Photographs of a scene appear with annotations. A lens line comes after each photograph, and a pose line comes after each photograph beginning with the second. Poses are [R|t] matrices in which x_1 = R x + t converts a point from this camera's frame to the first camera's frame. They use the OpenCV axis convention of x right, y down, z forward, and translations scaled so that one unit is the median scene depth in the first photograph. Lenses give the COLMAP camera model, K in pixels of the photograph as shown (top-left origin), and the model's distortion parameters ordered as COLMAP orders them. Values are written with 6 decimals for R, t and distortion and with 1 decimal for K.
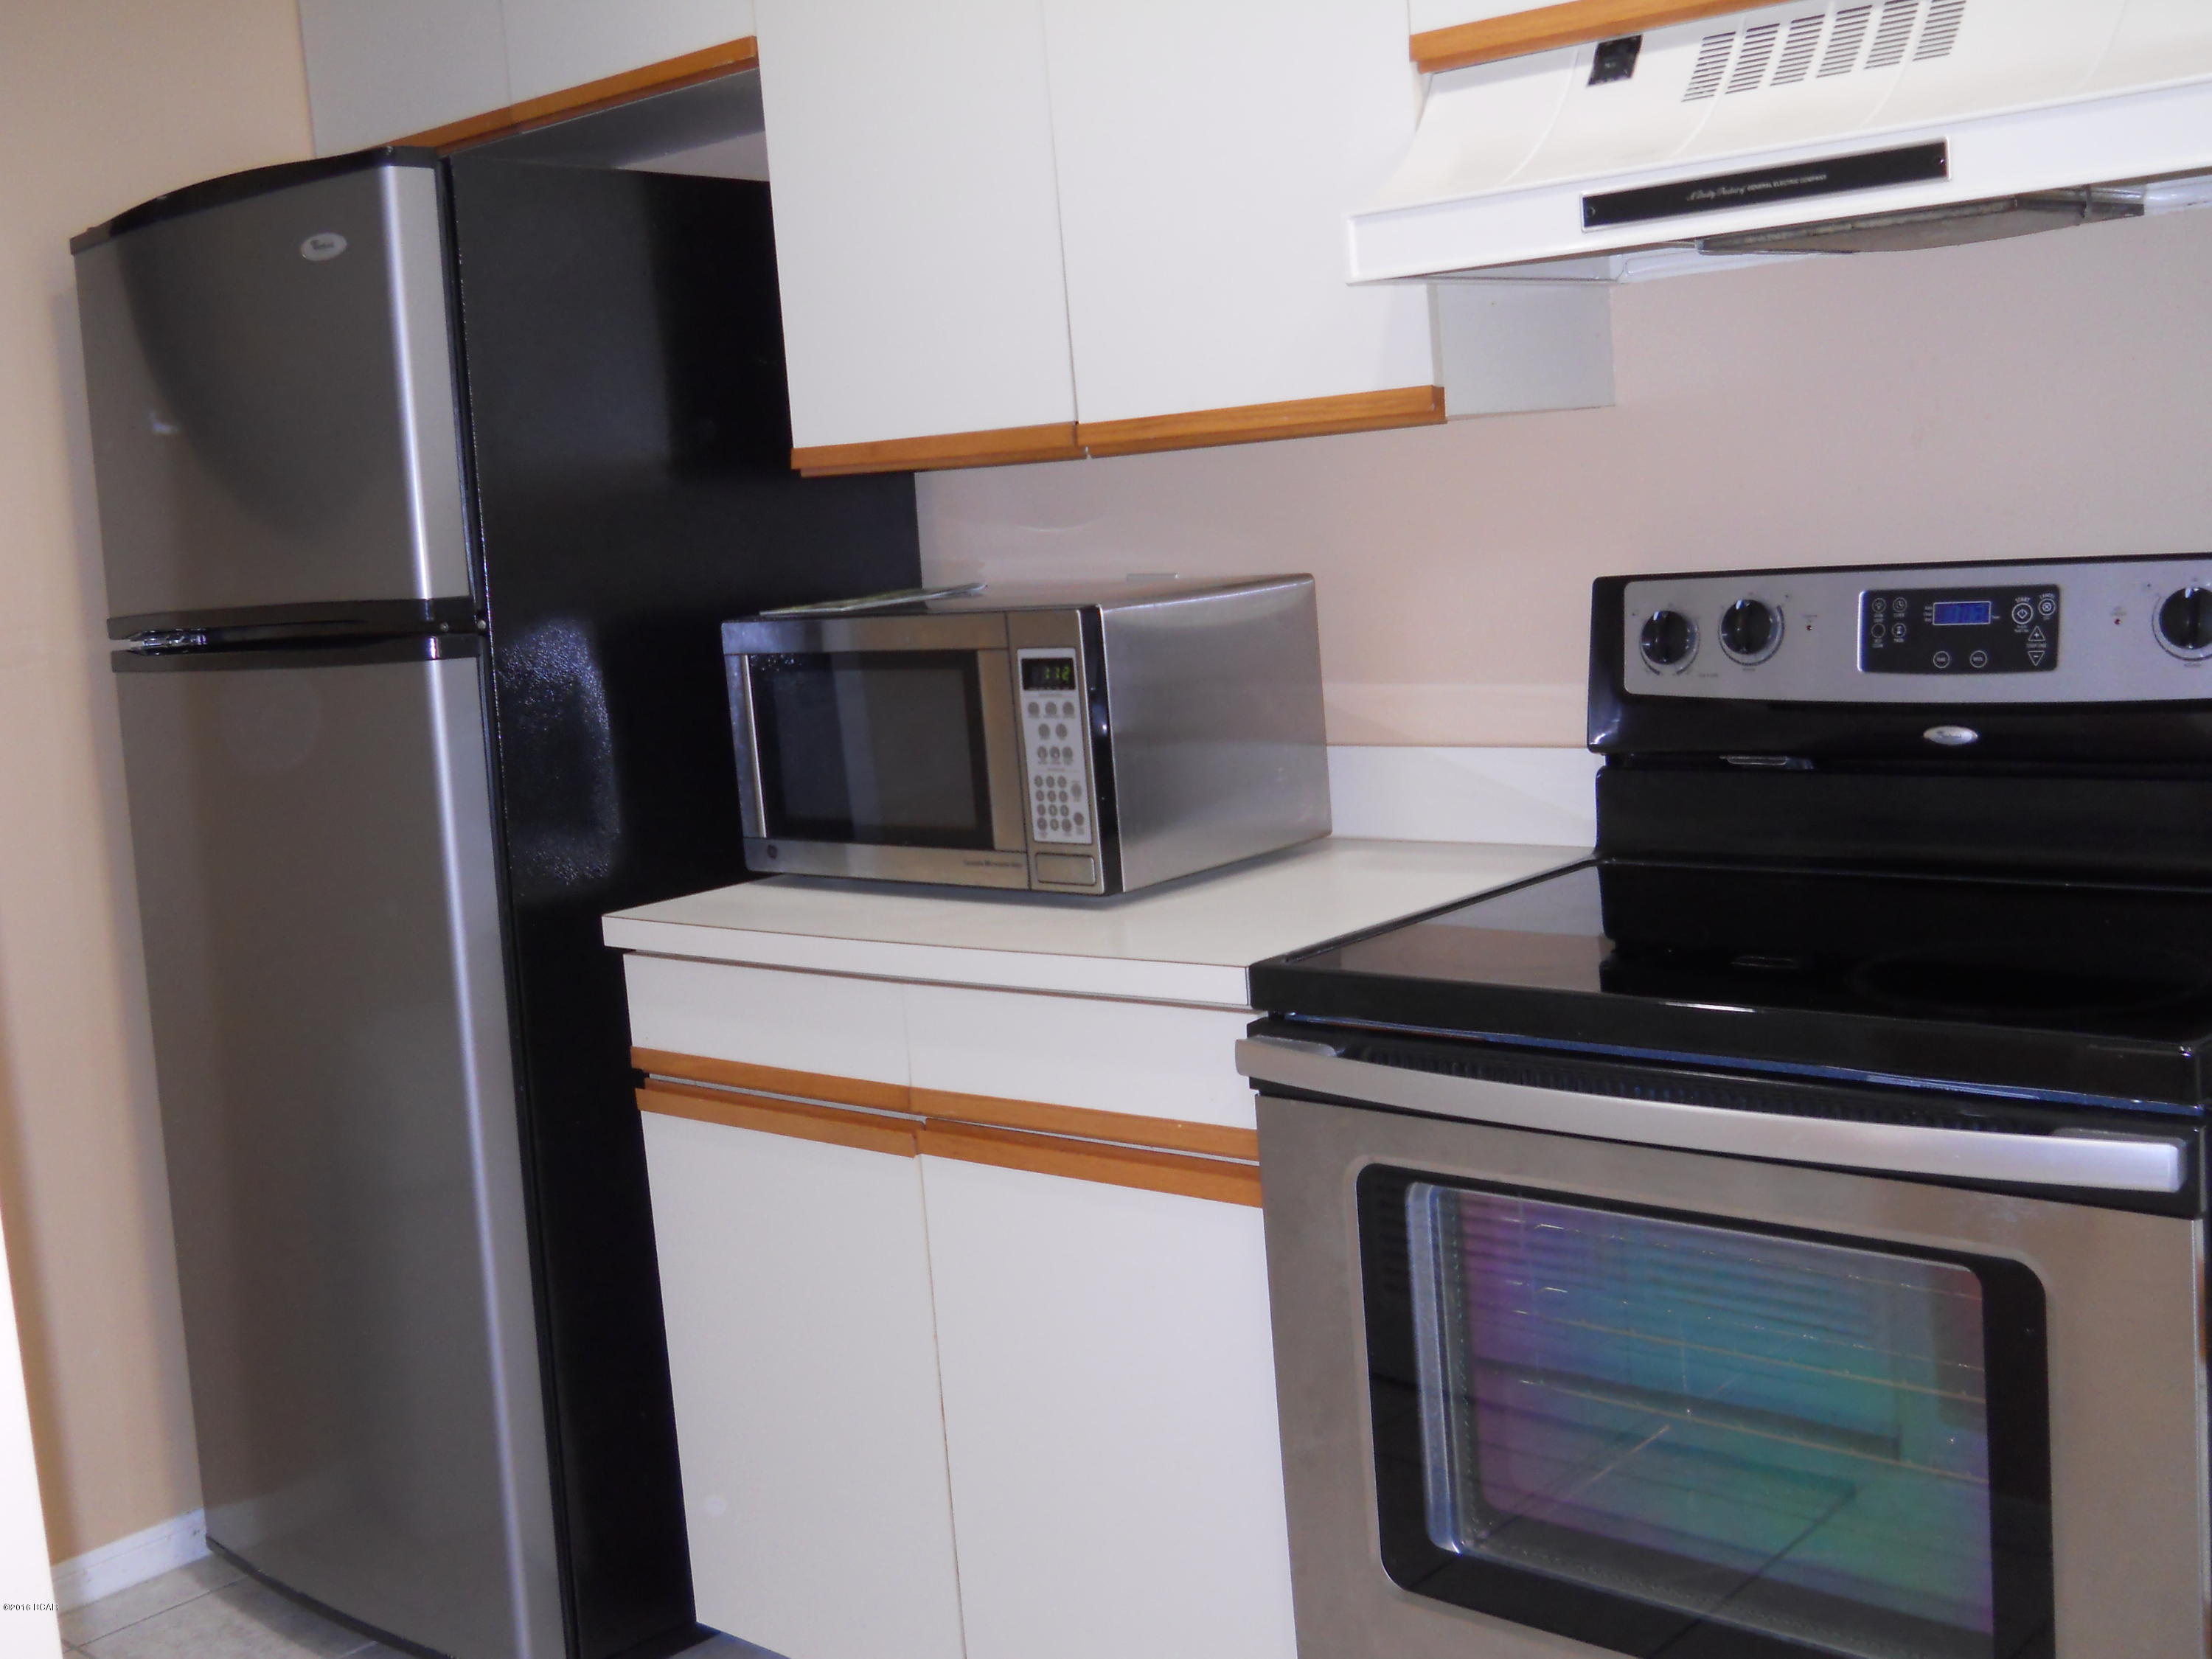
lens RADIAL K [[2457.2, 0, 1044.8], [0, 2457.2, 797.5], [0, 0, 1]] dist [-0.018380, 0.000000]
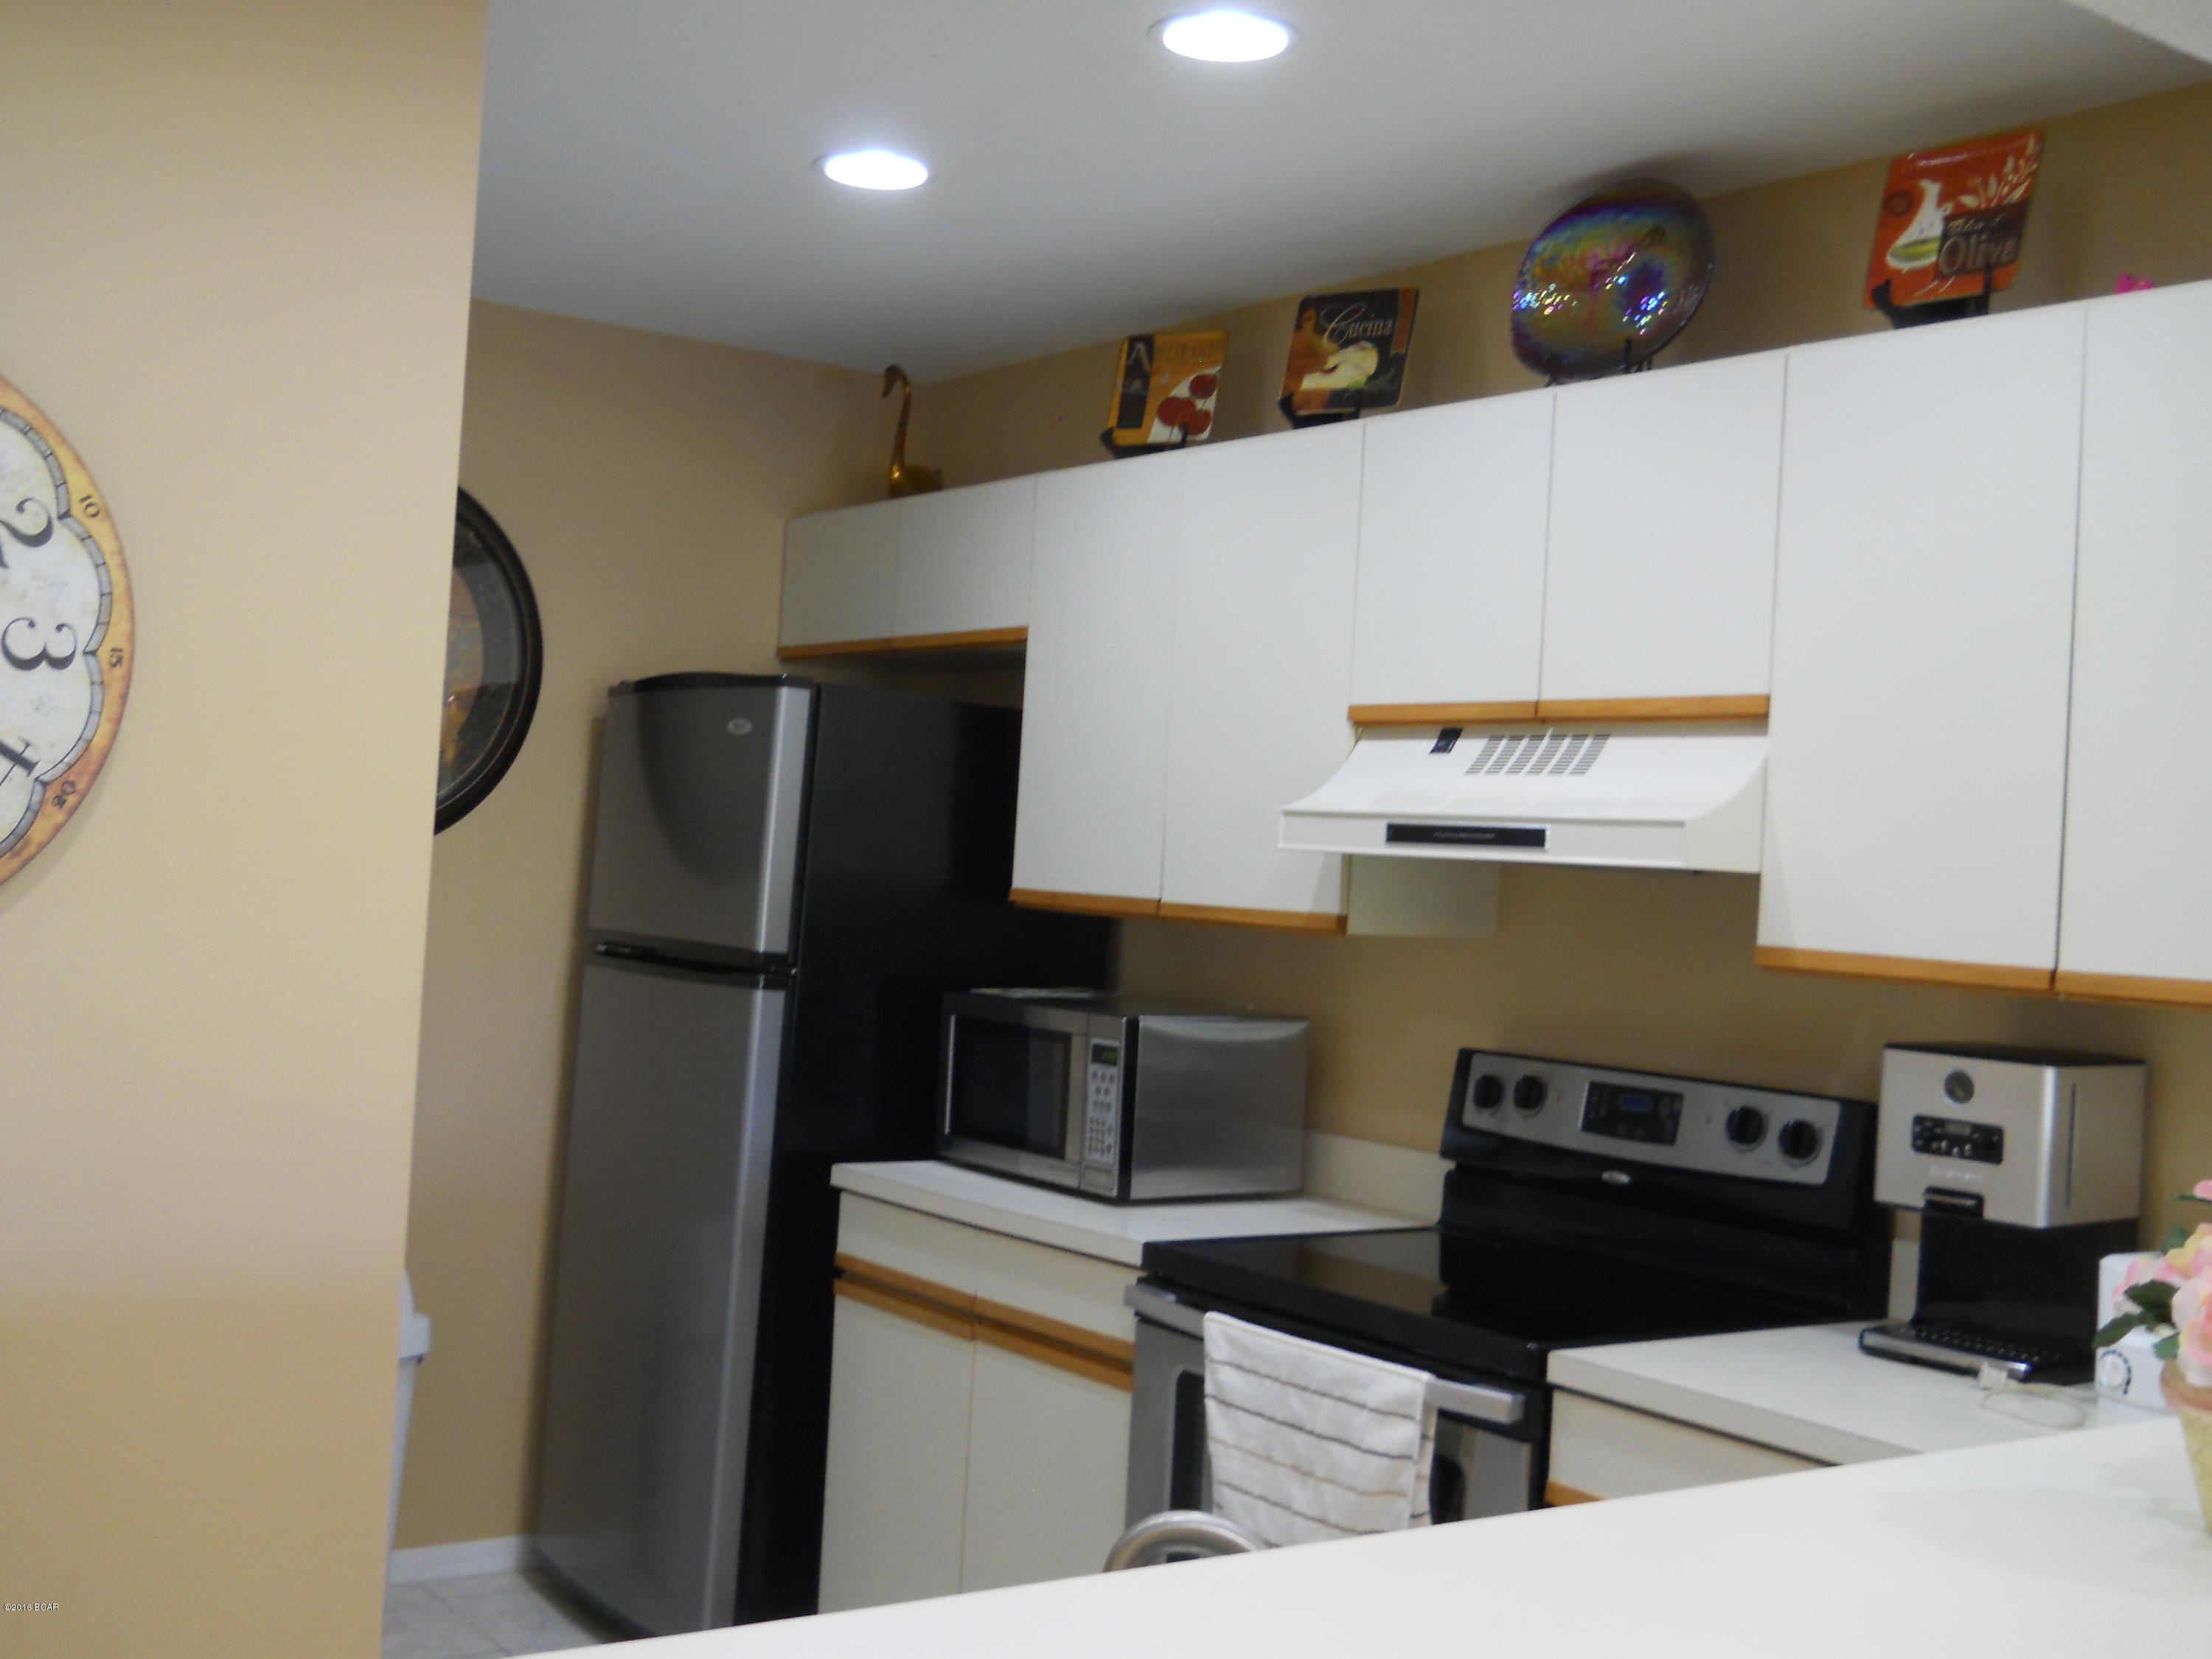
lens RADIAL K [[2457.2, 0, 1101.9], [0, 2457.2, 827.4], [0, 0, 1]] dist [-0.018380, 0.000000]
pose [[0.968508, 0.132367, -0.210883, 0.315906], [-0.159729, 0.980031, -0.118433, -0.005693], [0.190995, 0.148388, 0.970310, -0.574479]]
